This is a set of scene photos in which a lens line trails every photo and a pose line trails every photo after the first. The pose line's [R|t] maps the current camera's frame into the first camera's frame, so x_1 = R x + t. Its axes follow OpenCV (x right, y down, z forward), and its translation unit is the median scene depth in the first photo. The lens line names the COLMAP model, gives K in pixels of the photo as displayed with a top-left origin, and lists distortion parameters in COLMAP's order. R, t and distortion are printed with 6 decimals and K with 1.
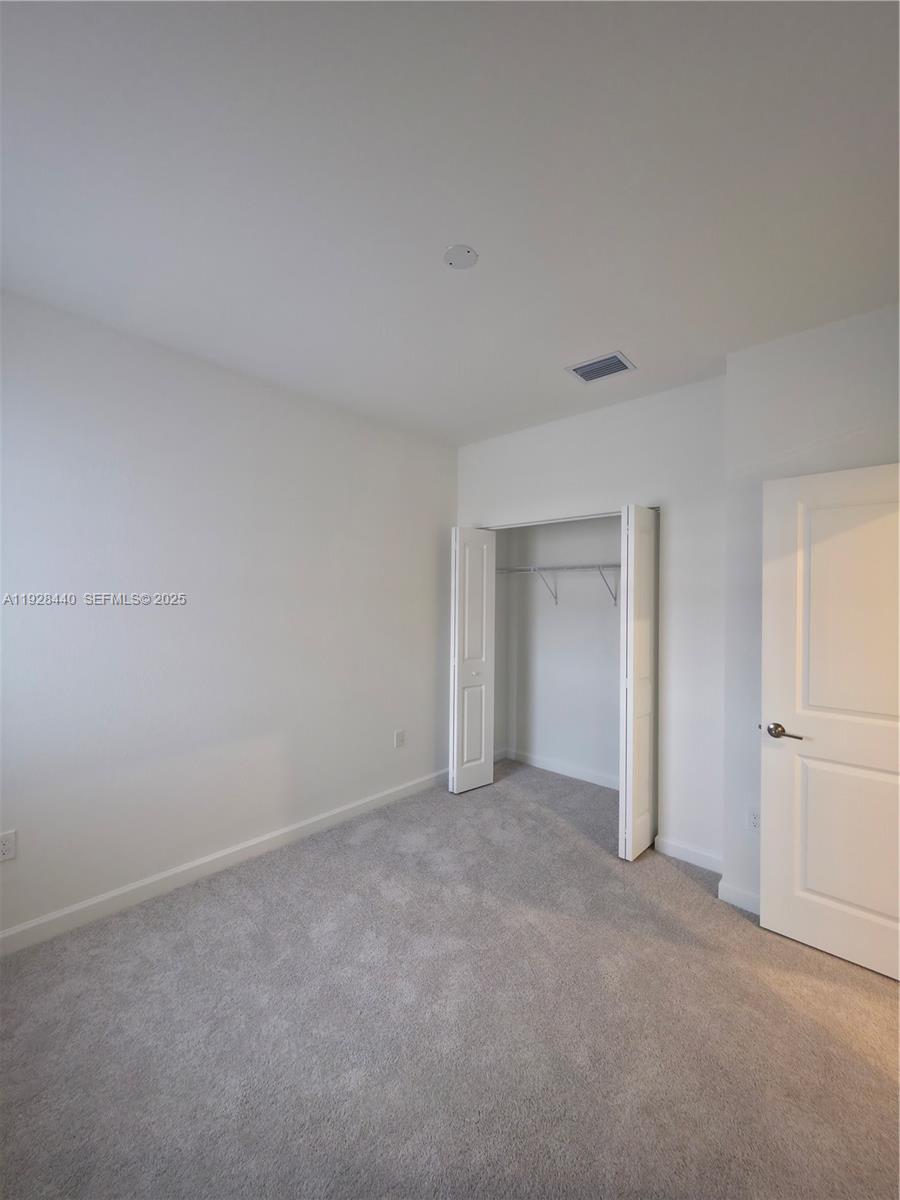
lens RADIAL K [[476.8, 0, 450.7], [0, 476.8, 600.5], [0, 0, 1]] dist [0.002773, -0.000094]
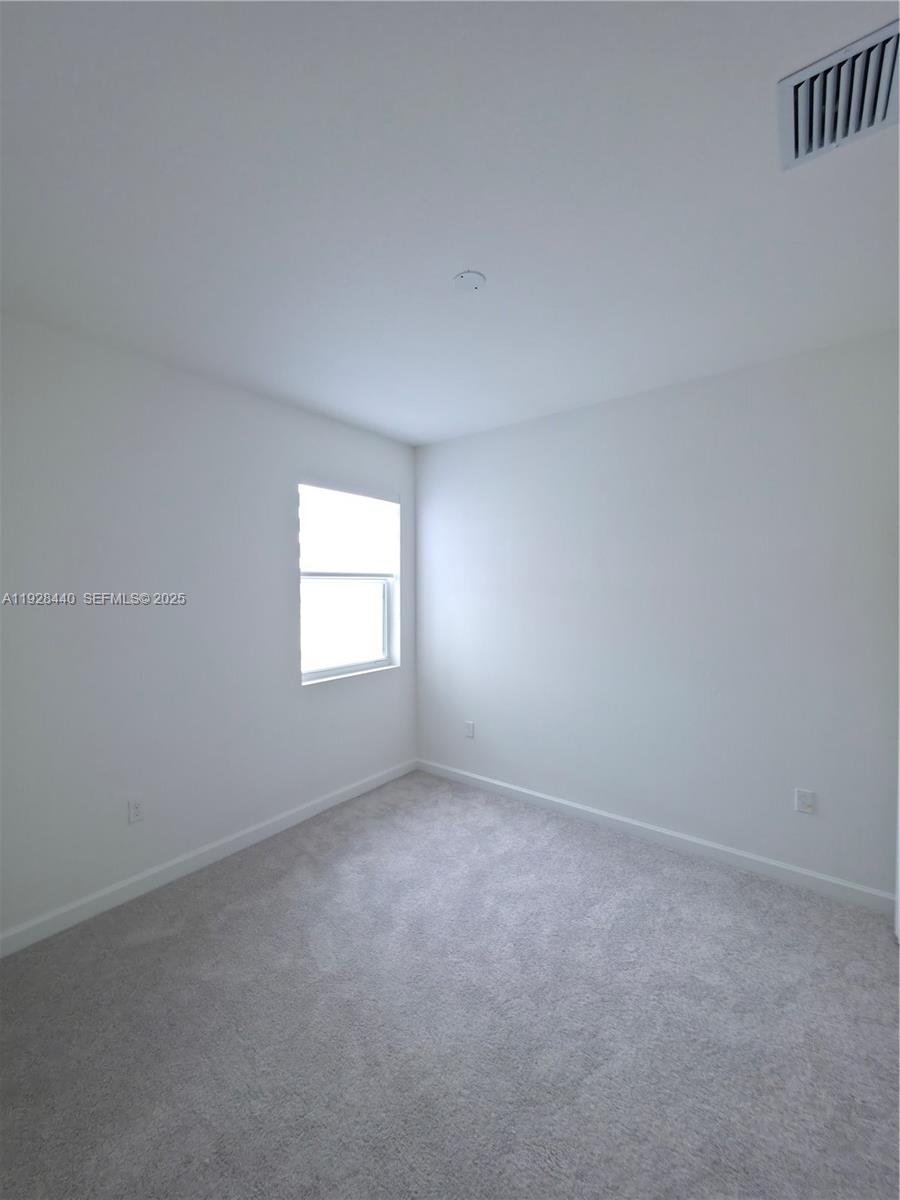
lens RADIAL K [[476.8, 0, 455.2], [0, 476.8, 600.1], [0, 0, 1]] dist [0.002773, -0.000094]
pose [[0.079949, 0.006052, -0.996781, 0.699180], [0.010401, 0.999922, 0.006905, -0.017929], [0.996745, -0.010919, 0.079880, 0.566437]]
